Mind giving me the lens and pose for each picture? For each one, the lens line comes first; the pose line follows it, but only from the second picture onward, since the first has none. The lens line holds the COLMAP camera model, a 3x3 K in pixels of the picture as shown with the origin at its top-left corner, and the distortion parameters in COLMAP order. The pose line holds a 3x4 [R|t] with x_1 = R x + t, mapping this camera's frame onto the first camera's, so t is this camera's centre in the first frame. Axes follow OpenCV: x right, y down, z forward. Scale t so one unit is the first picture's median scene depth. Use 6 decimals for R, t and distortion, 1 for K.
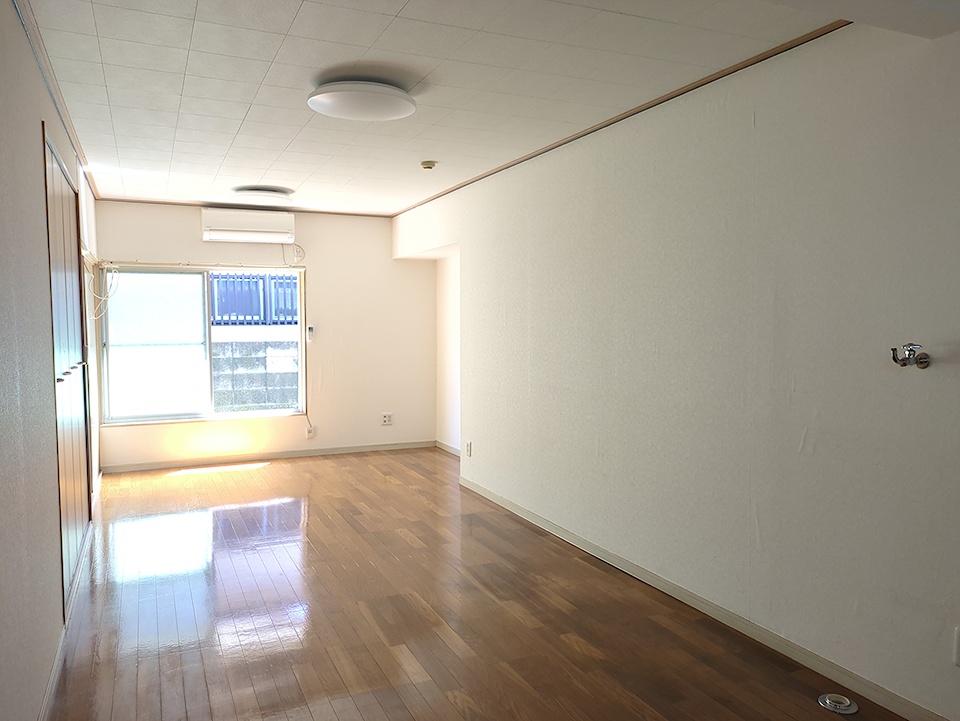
lens RADIAL K [[715.7, 0, 461.4], [0, 715.7, 362.4], [0, 0, 1]] dist [0.049503, -0.038692]
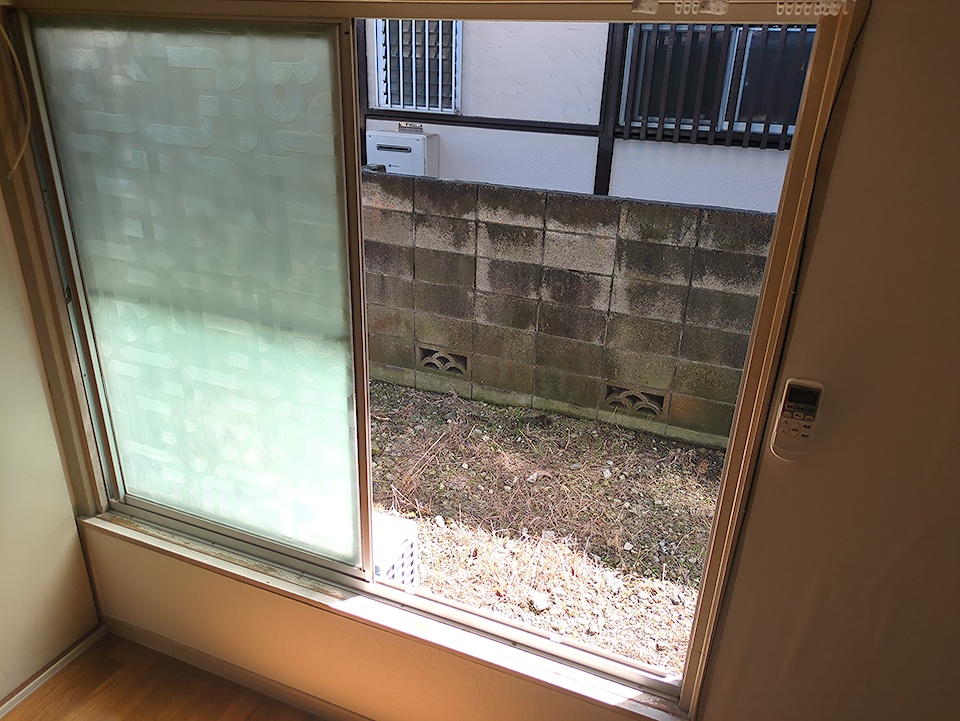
lens RADIAL K [[715.7, 0, 485.4], [0, 715.7, 378.3], [0, 0, 1]] dist [0.049503, -0.038692]
pose [[0.692355, 0.327083, -0.643165, -0.223682], [-0.083719, 0.921751, 0.378636, -0.157274], [0.716684, -0.208305, 0.665562, 1.208590]]
